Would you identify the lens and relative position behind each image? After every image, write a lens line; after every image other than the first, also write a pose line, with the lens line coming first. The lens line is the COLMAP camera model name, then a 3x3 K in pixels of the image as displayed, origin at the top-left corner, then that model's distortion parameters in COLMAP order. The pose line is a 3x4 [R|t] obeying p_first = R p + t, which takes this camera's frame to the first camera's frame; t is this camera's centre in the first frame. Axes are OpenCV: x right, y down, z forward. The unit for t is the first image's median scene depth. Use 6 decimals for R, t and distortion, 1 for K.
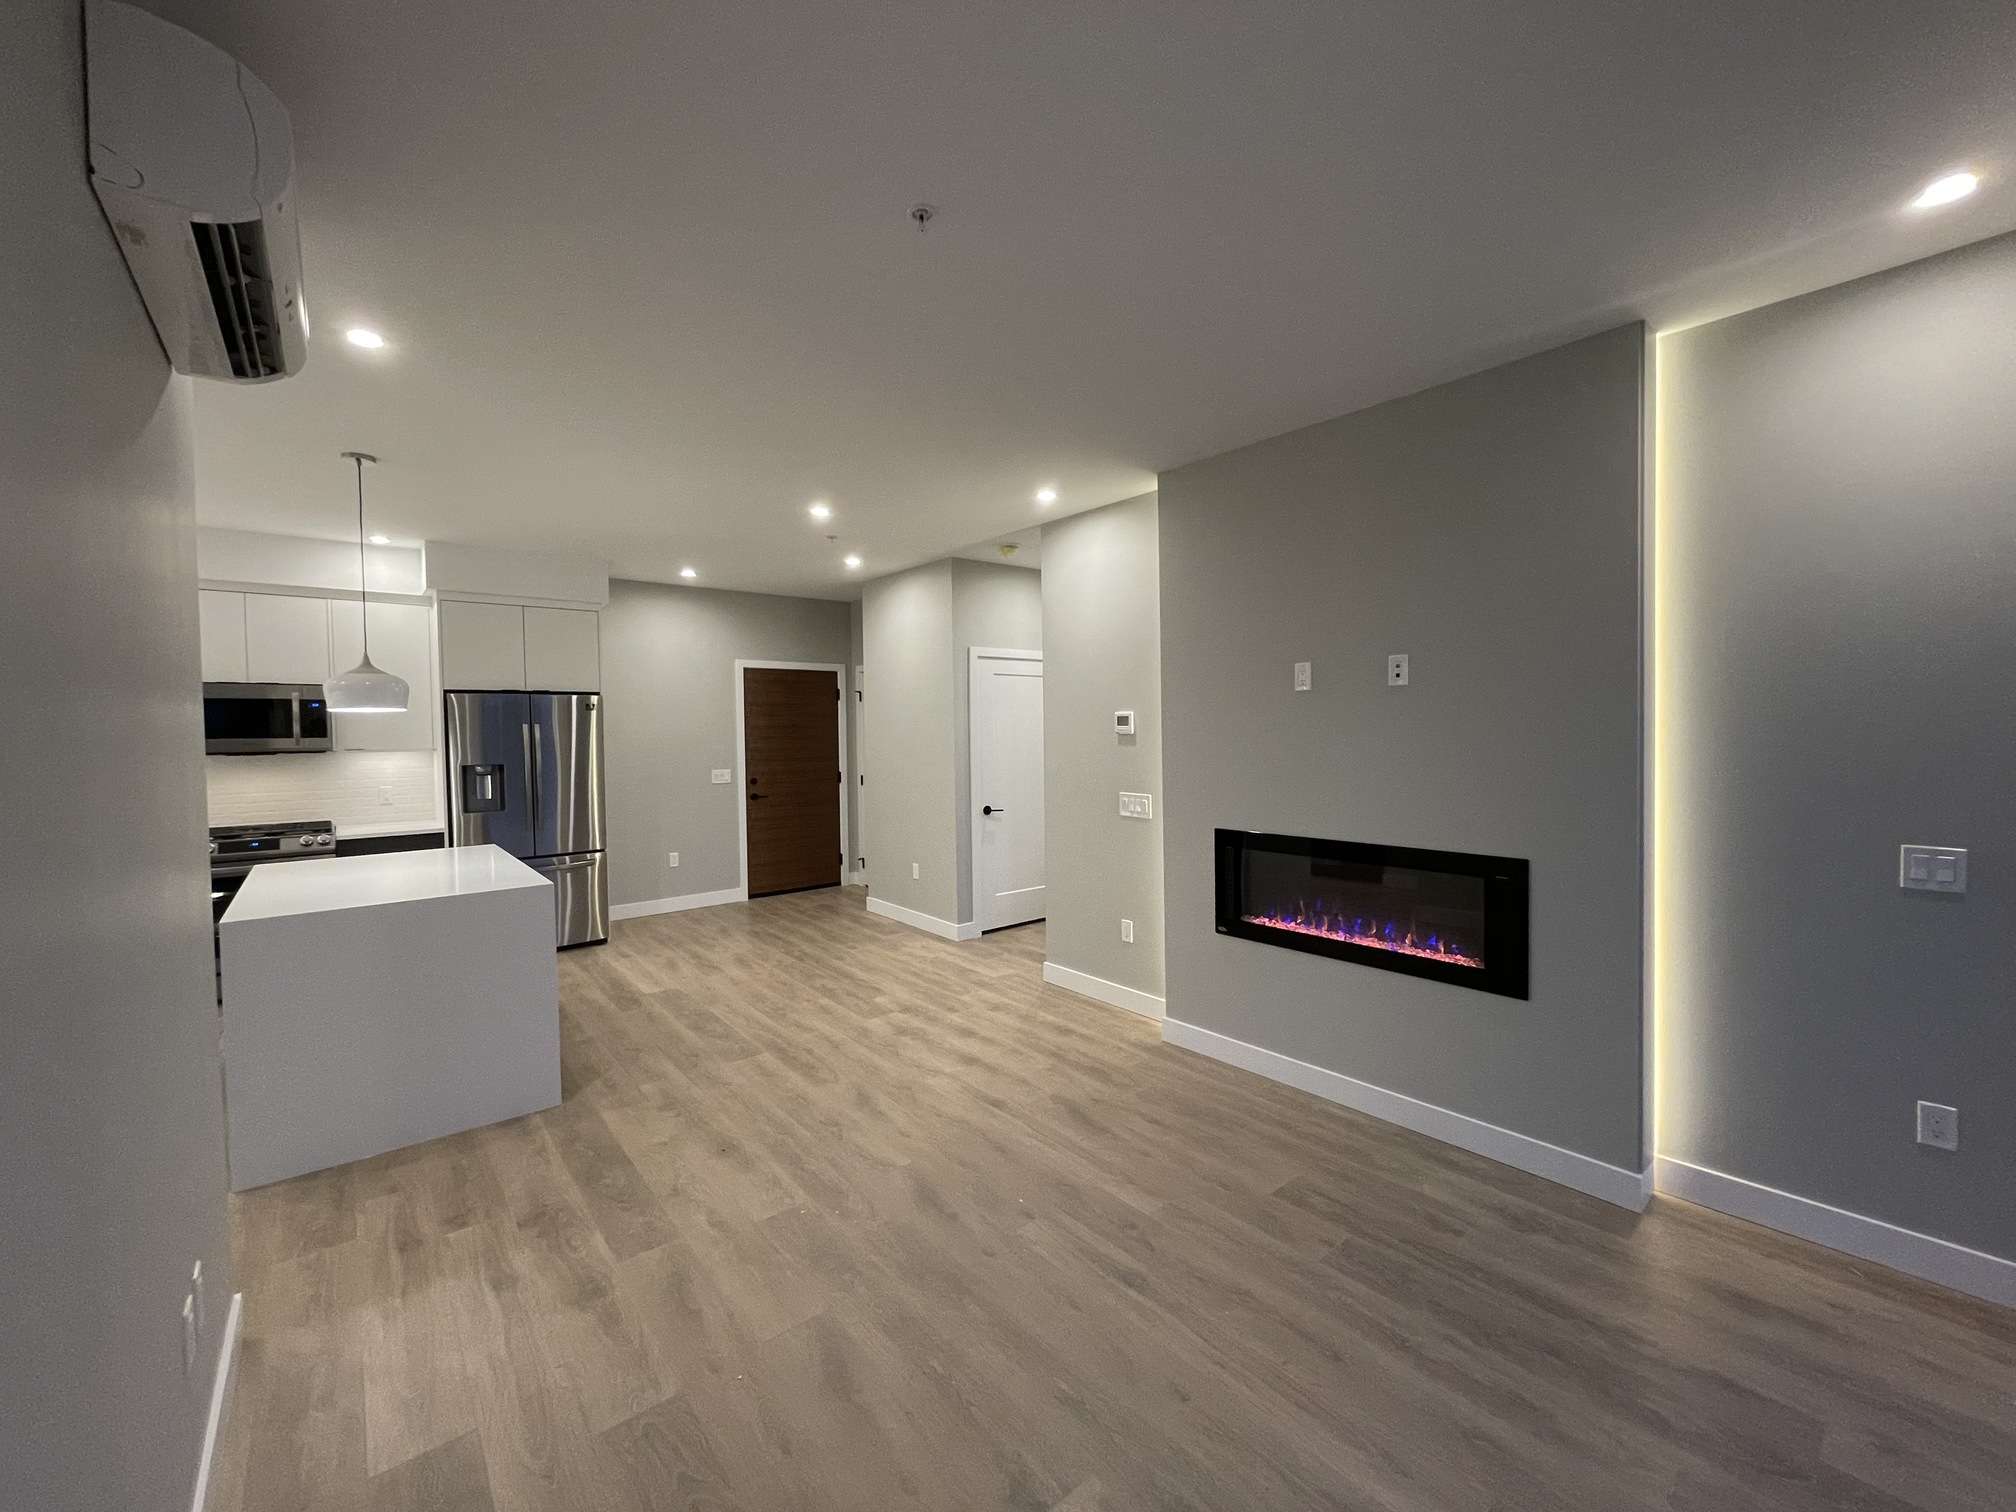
lens RADIAL K [[808.8, 0, 1008.5], [0, 808.8, 758.1], [0, 0, 1]] dist [-0.004672, -0.000357]
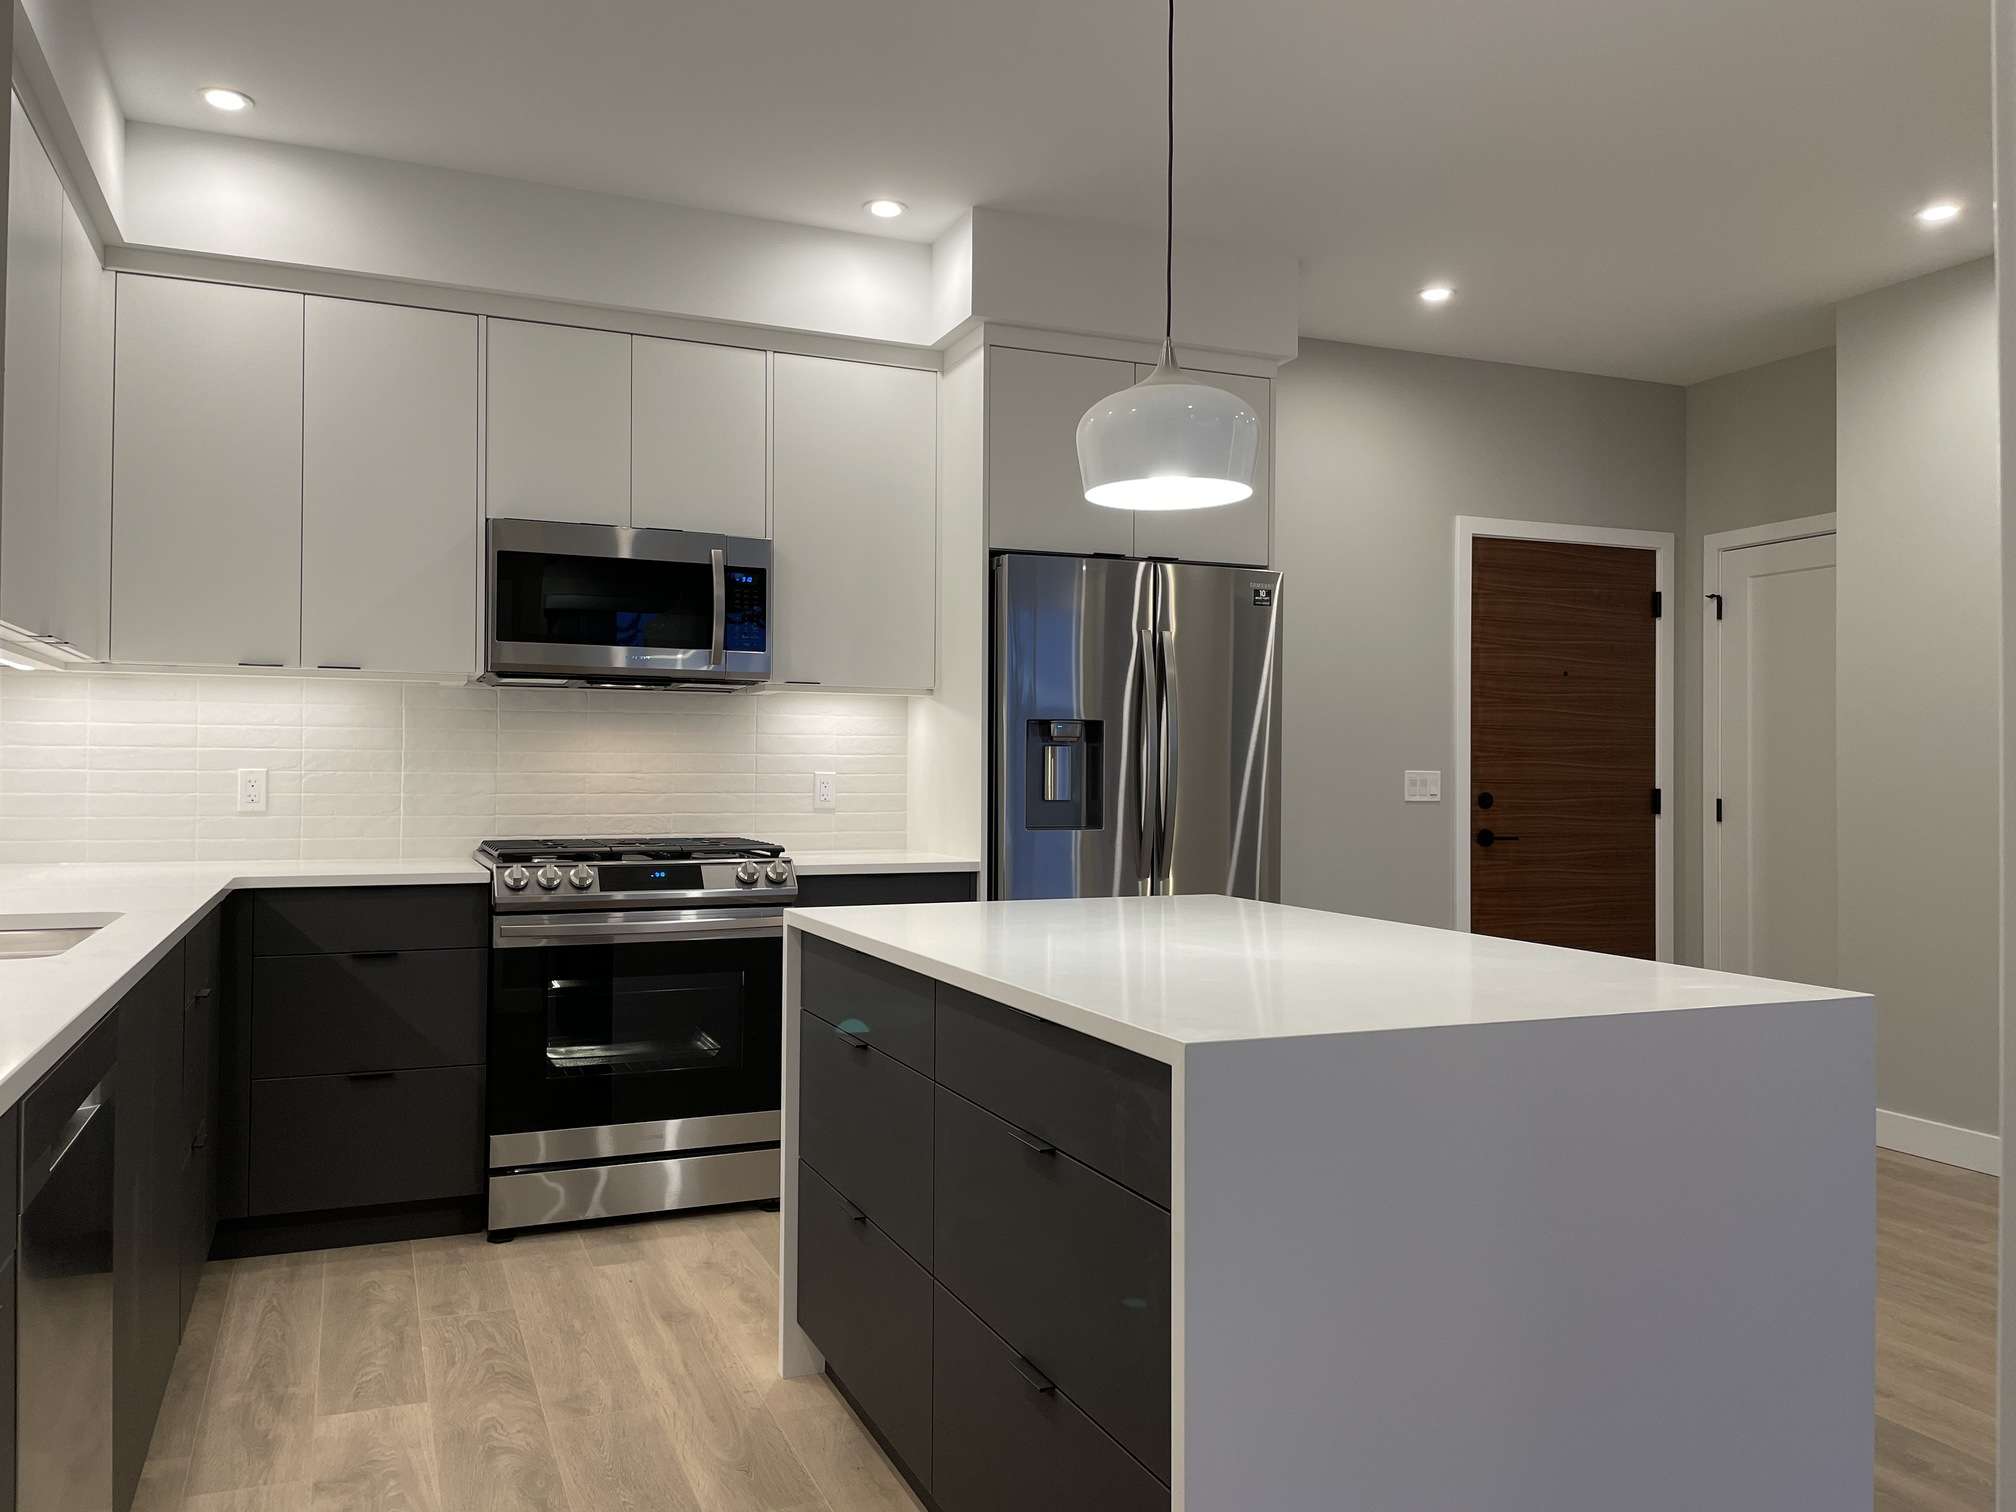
lens RADIAL K [[1512.7, 0, 1010.6], [0, 1512.7, 750.6], [0, 0, 1]] dist [0.065337, -0.067456]
pose [[0.956965, 0.014714, -0.289831, -0.474337], [-0.028465, 0.998657, -0.043288, 0.065110], [0.288805, 0.049675, 0.956098, 0.229244]]
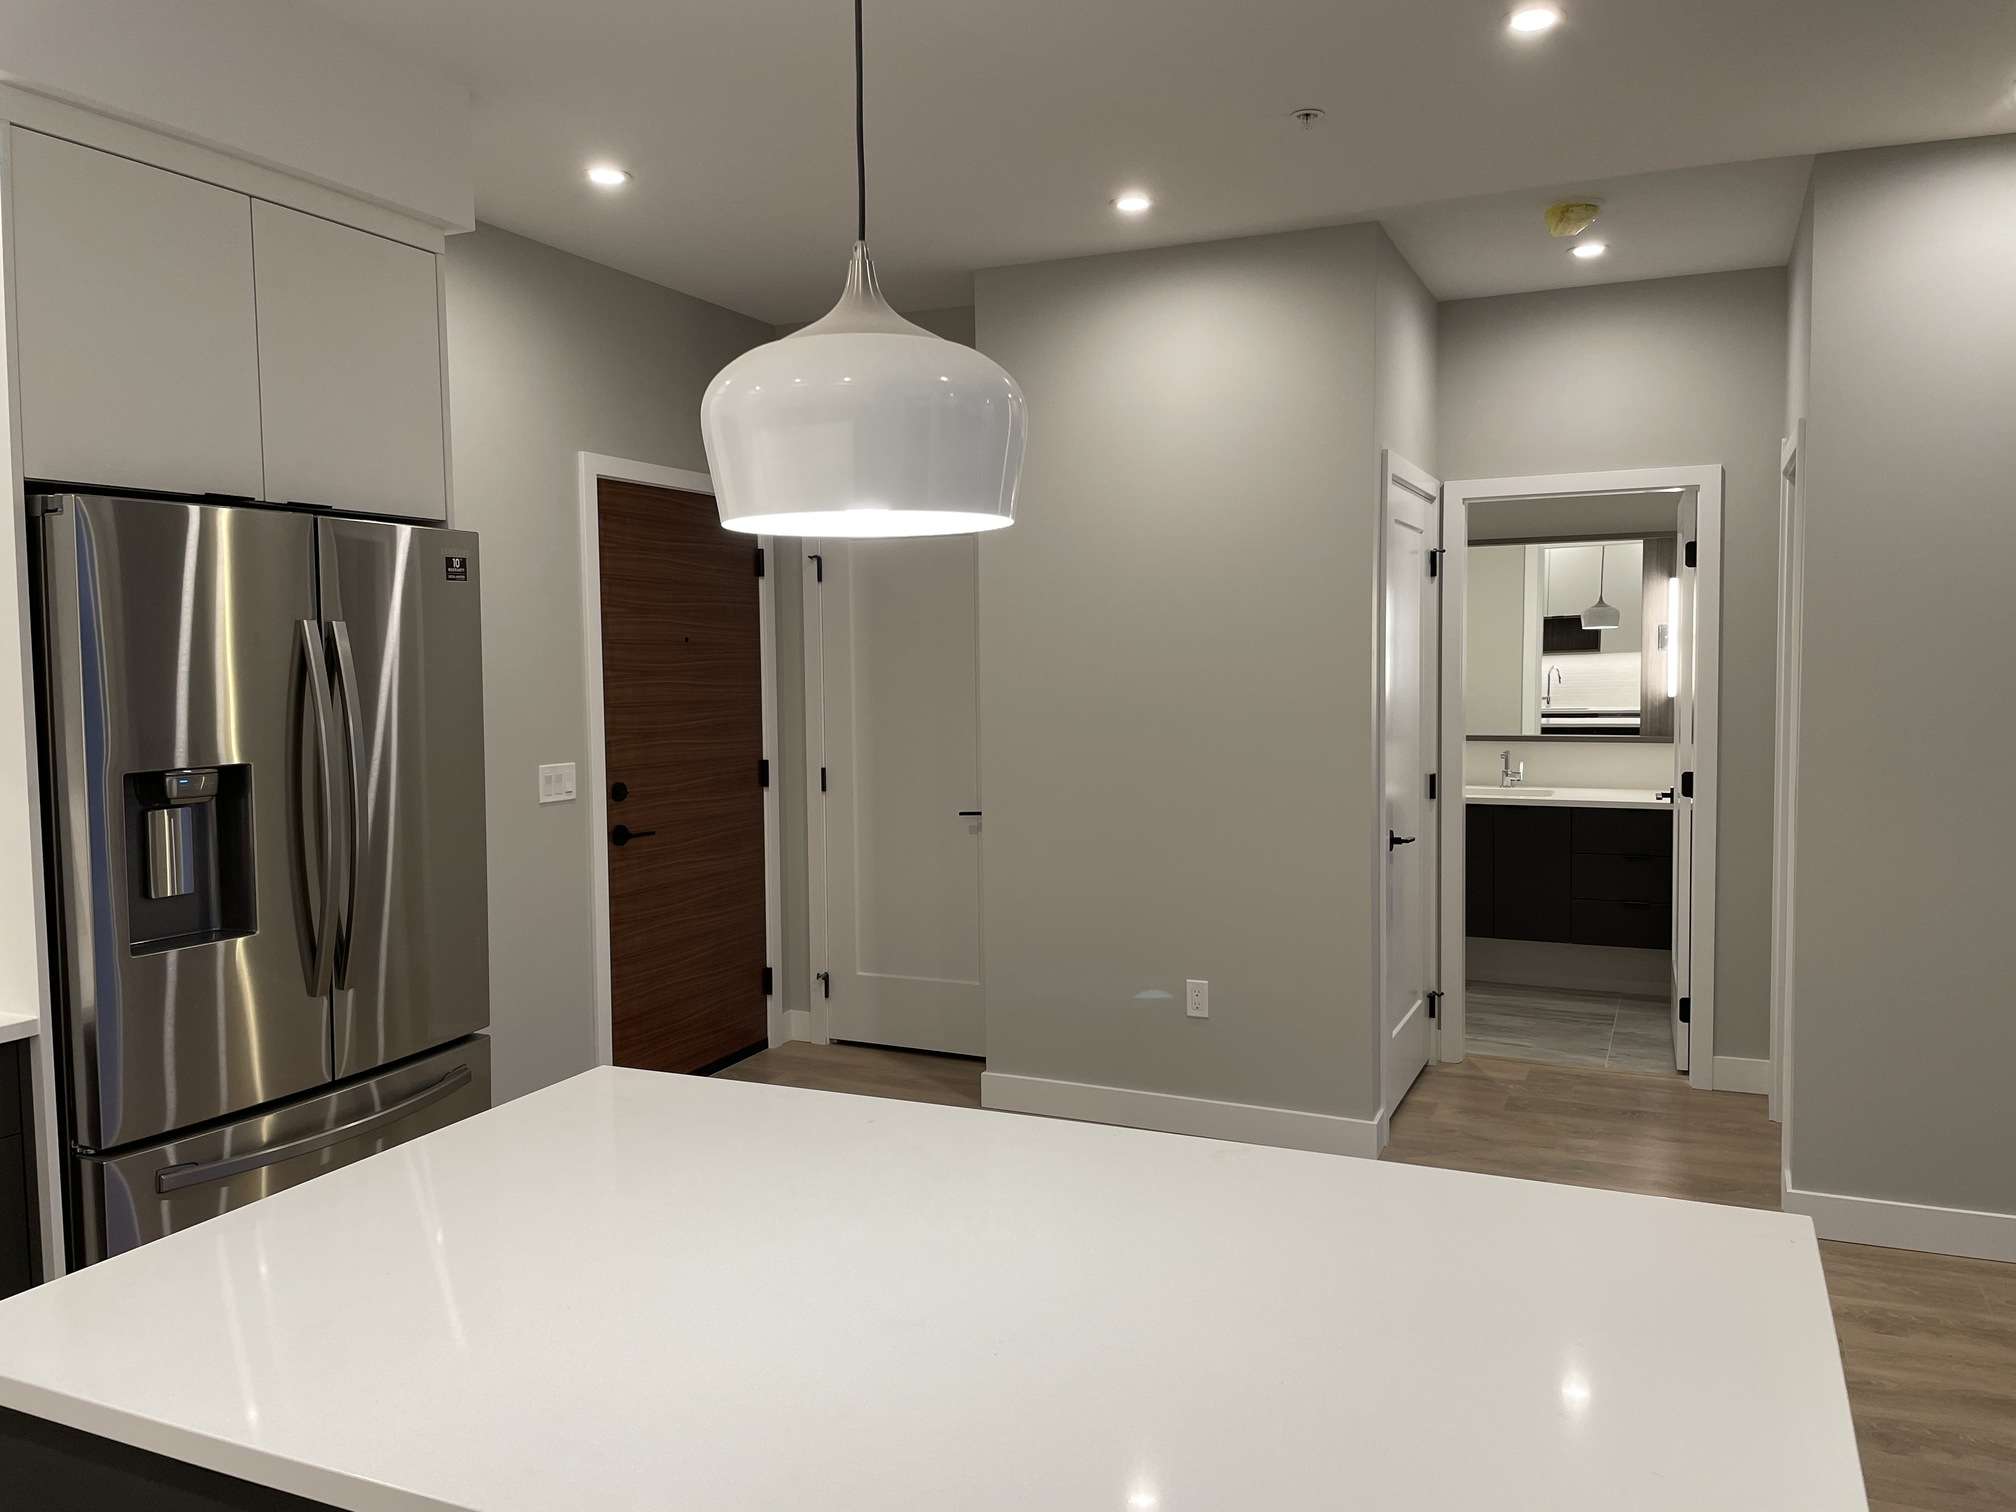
lens RADIAL K [[1512.7, 0, 1004.7], [0, 1512.7, 748.7], [0, 0, 1]] dist [0.065337, -0.067456]
pose [[0.897593, -0.024197, 0.440160, -0.676716], [0.015366, 0.999603, 0.023616, -0.006508], [-0.440556, -0.014434, 0.897609, 0.453766]]
